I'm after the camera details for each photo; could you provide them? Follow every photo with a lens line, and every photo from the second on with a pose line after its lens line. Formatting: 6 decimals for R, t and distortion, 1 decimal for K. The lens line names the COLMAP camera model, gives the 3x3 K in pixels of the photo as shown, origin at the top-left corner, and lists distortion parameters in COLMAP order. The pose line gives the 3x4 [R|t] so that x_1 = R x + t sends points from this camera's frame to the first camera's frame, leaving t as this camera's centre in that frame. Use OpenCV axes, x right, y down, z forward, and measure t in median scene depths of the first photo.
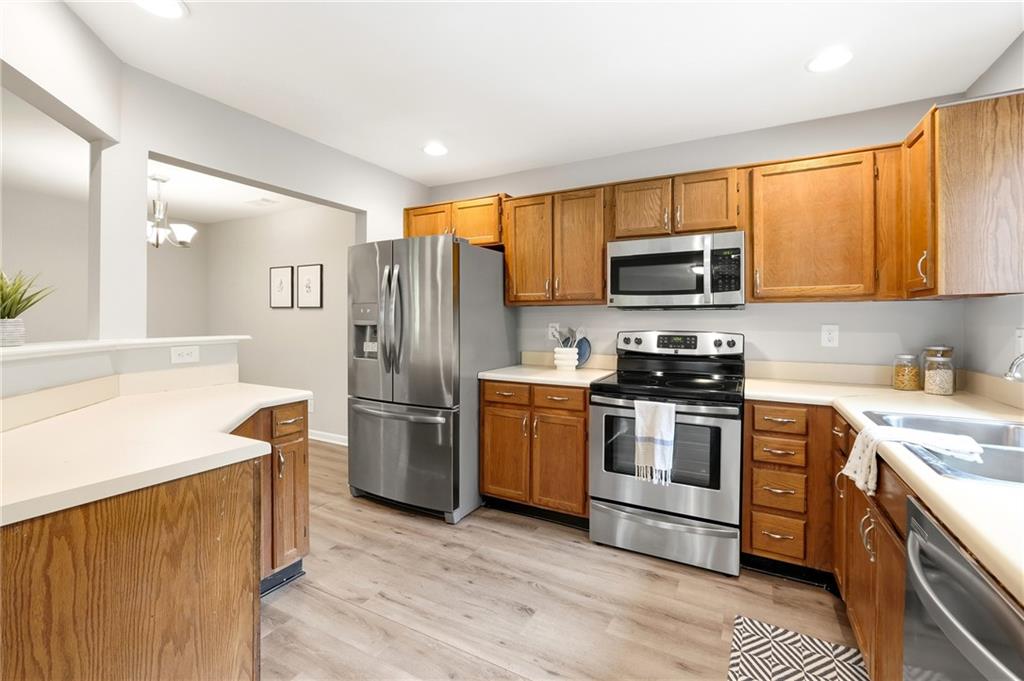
lens RADIAL K [[448.5, 0, 511.6], [0, 448.5, 325.5], [0, 0, 1]] dist [-0.000490, 0.000003]
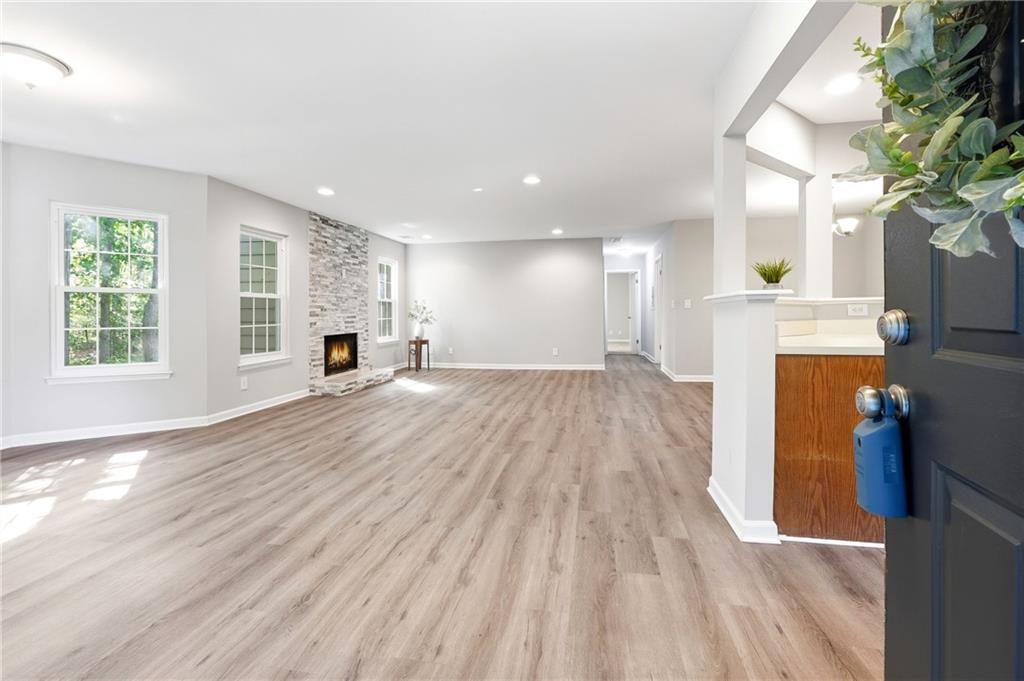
lens RADIAL K [[451.0, 0, 514.5], [0, 451.0, 308.3], [0, 0, 1]] dist [-0.016515, -0.000009]
pose [[0.316754, -0.011427, -0.948439, 0.290676], [-0.007419, 0.999867, -0.014524, 0.097864], [0.948479, 0.011637, 0.316627, -0.519898]]
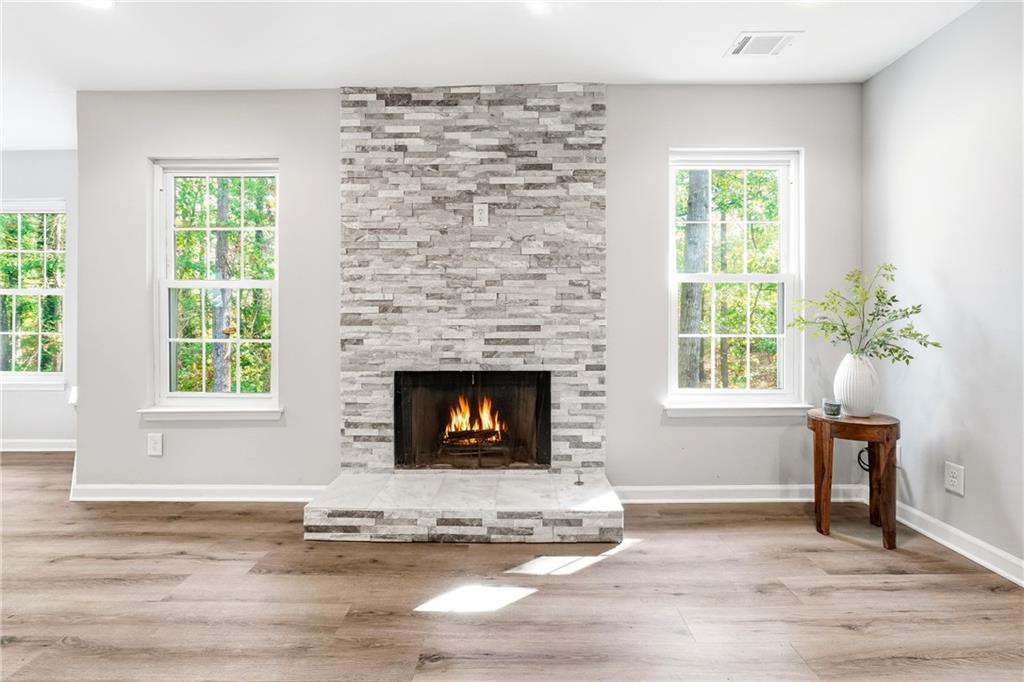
lens RADIAL K [[434.6, 0, 509.0], [0, 434.6, 326.5], [0, 0, 1]] dist [-0.005259, -0.000145]
pose [[-0.883176, -0.005425, -0.469011, -2.703466], [-0.008115, 0.999960, 0.003715, 0.114530], [0.468972, 0.007087, -0.883185, 0.461896]]
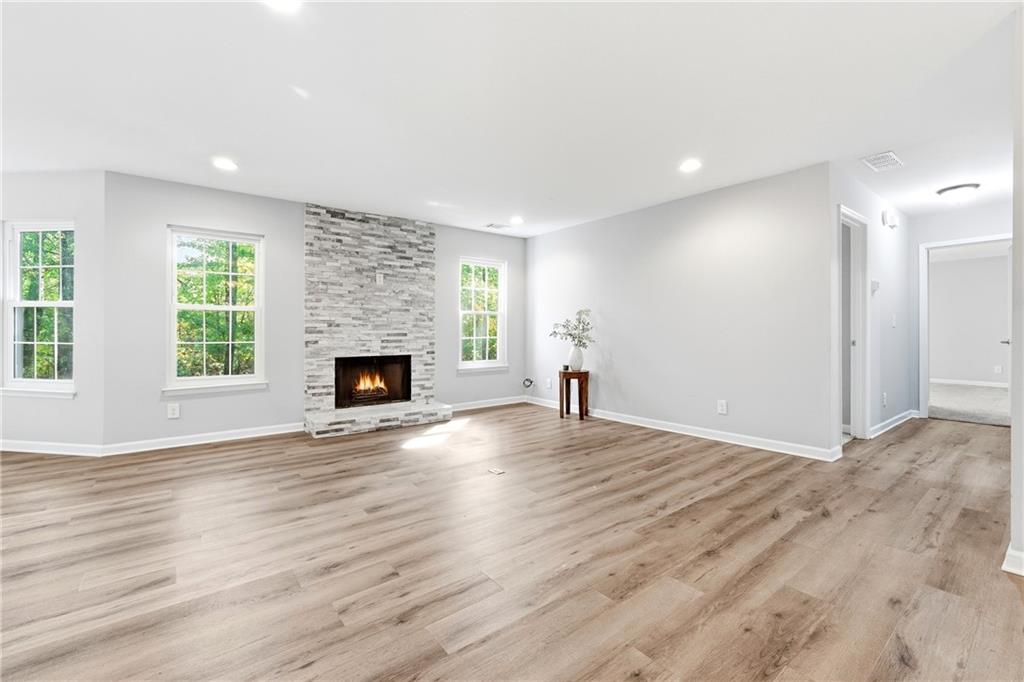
lens RADIAL K [[448.5, 0, 511.6], [0, 448.5, 326.0], [0, 0, 1]] dist [-0.000490, 0.000003]
pose [[-0.401185, -0.013405, -0.915899, -1.157552], [-0.013904, 0.999867, -0.008544, 0.085434], [0.915892, 0.009307, -0.401318, 1.064952]]
